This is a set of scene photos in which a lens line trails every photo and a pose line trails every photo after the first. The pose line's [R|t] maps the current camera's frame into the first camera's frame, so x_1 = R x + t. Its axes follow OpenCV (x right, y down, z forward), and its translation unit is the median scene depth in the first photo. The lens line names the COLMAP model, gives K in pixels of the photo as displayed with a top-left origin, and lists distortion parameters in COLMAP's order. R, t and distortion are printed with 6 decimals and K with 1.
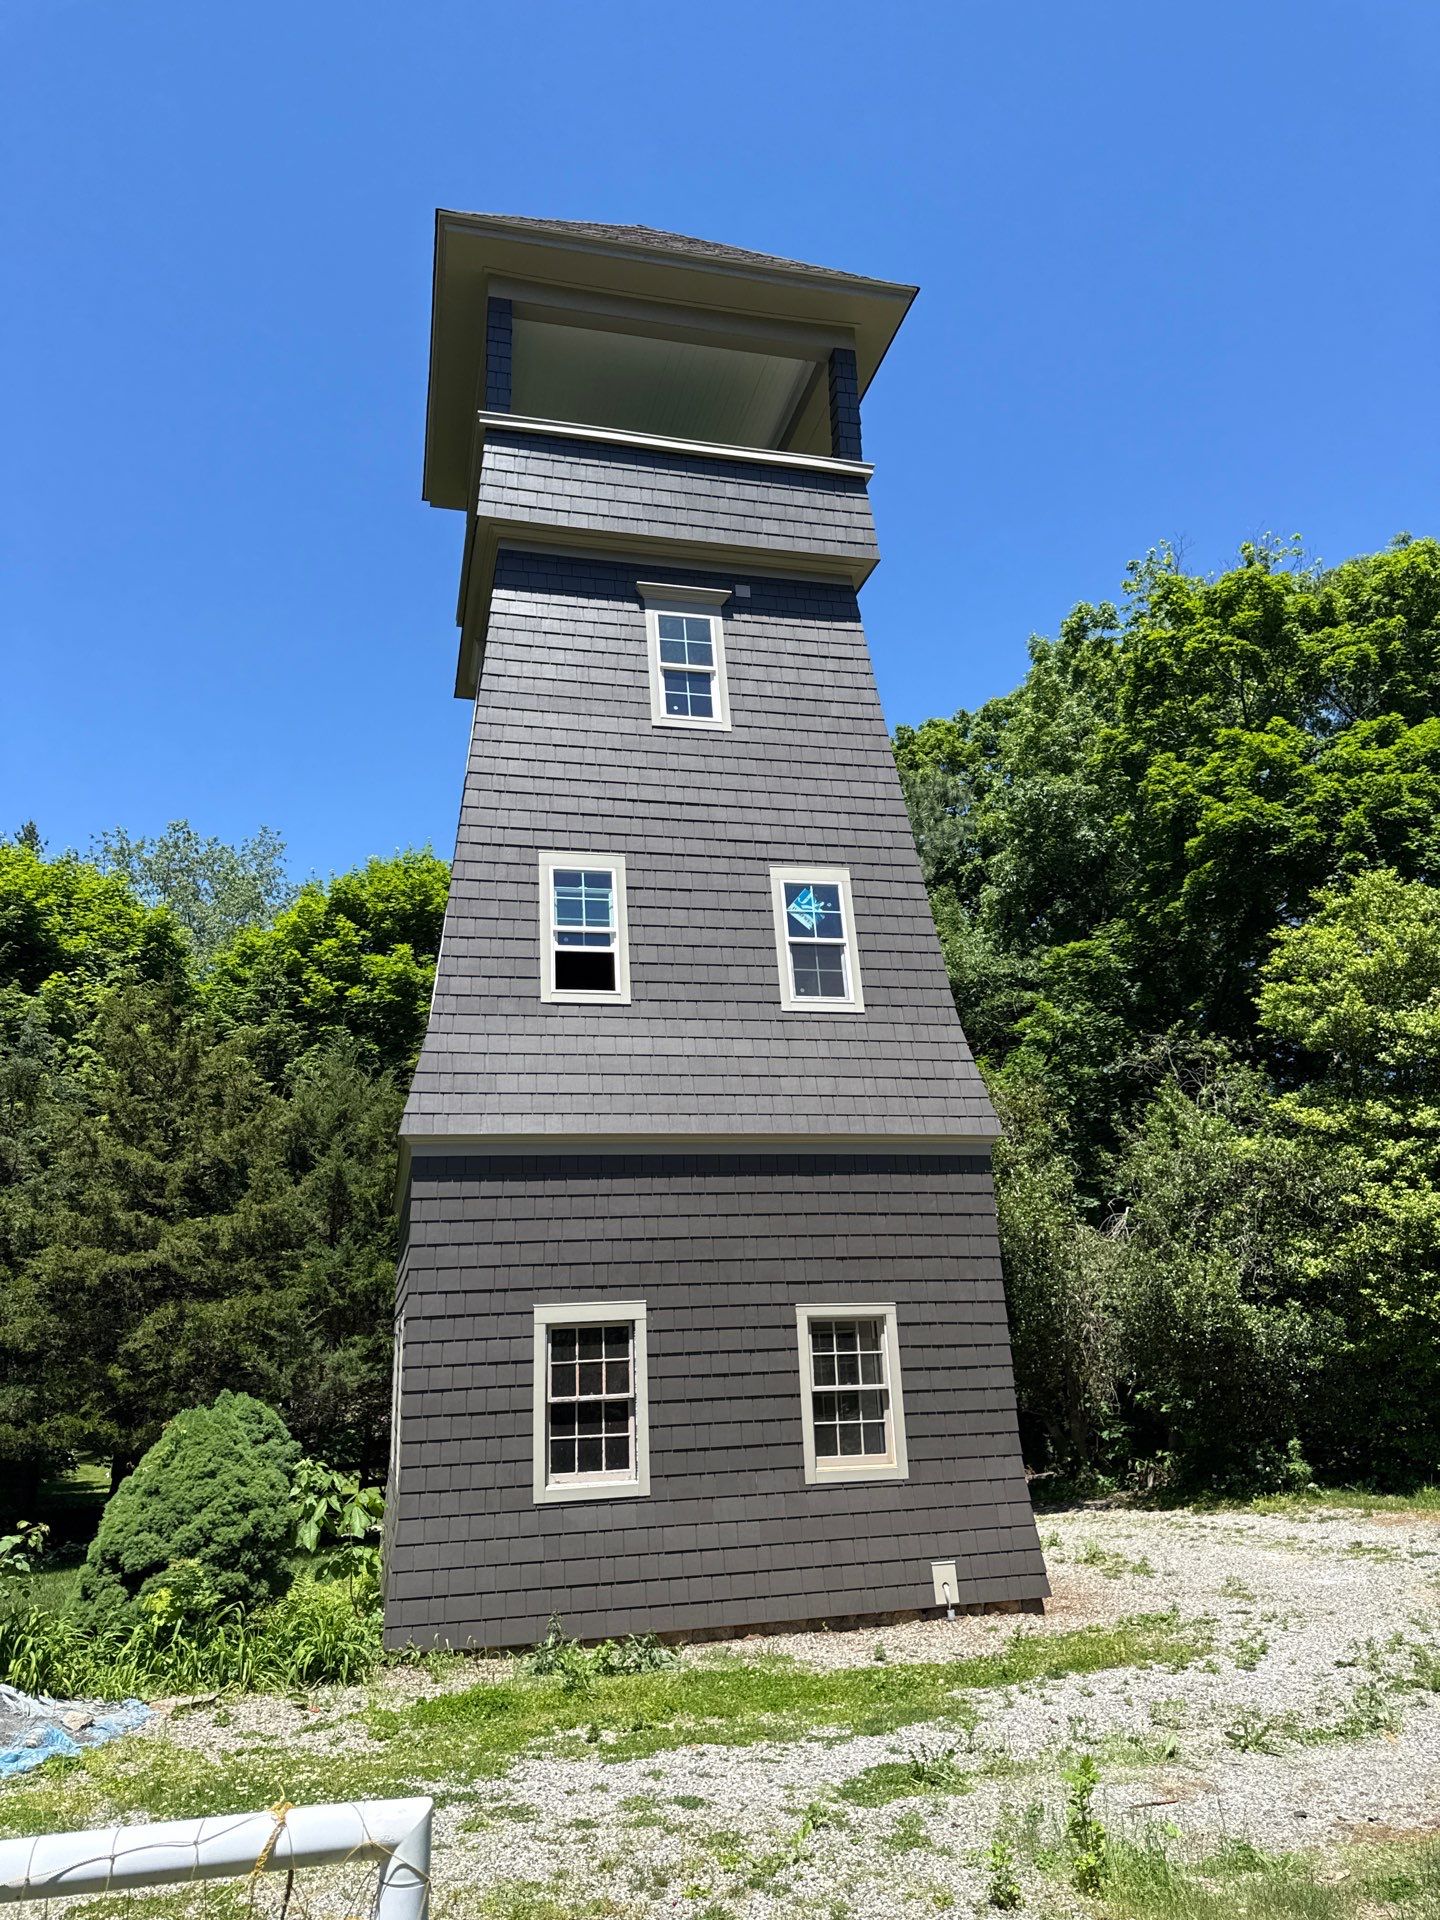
lens RADIAL K [[1381.5, 0, 721.0], [0, 1381.5, 963.4], [0, 0, 1]] dist [0.012458, -0.004363]
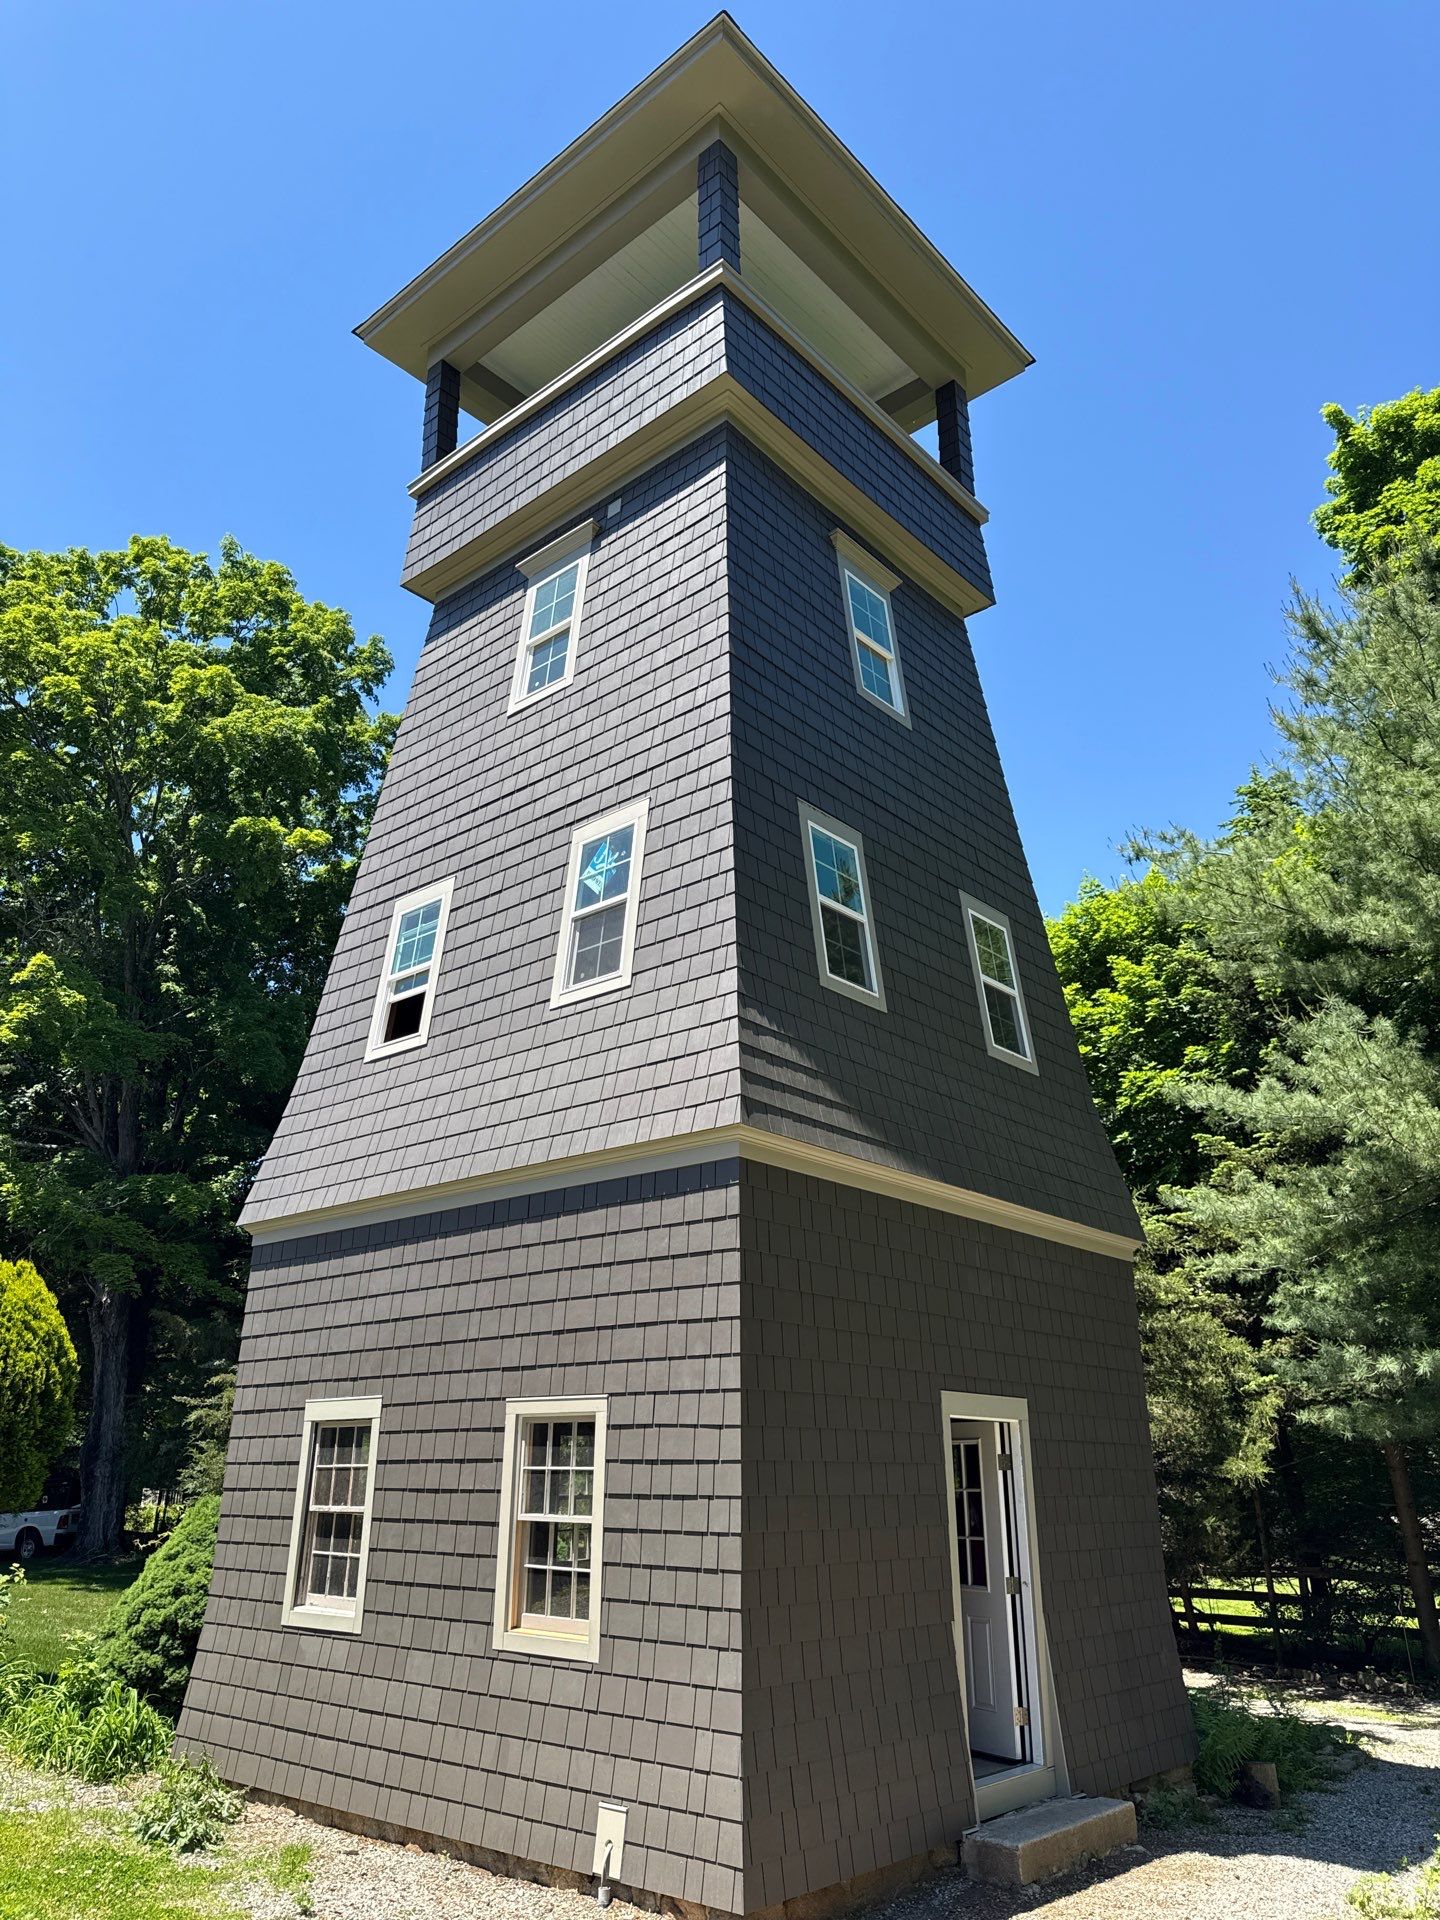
lens RADIAL K [[1381.5, 0, 721.0], [0, 1381.5, 963.4], [0, 0, 1]] dist [0.012458, -0.004363]
pose [[0.578085, -0.248604, -0.777183, 0.700523], [0.203295, 0.966304, -0.157884, 0.149373], [0.790246, -0.066727, 0.609146, 0.602142]]
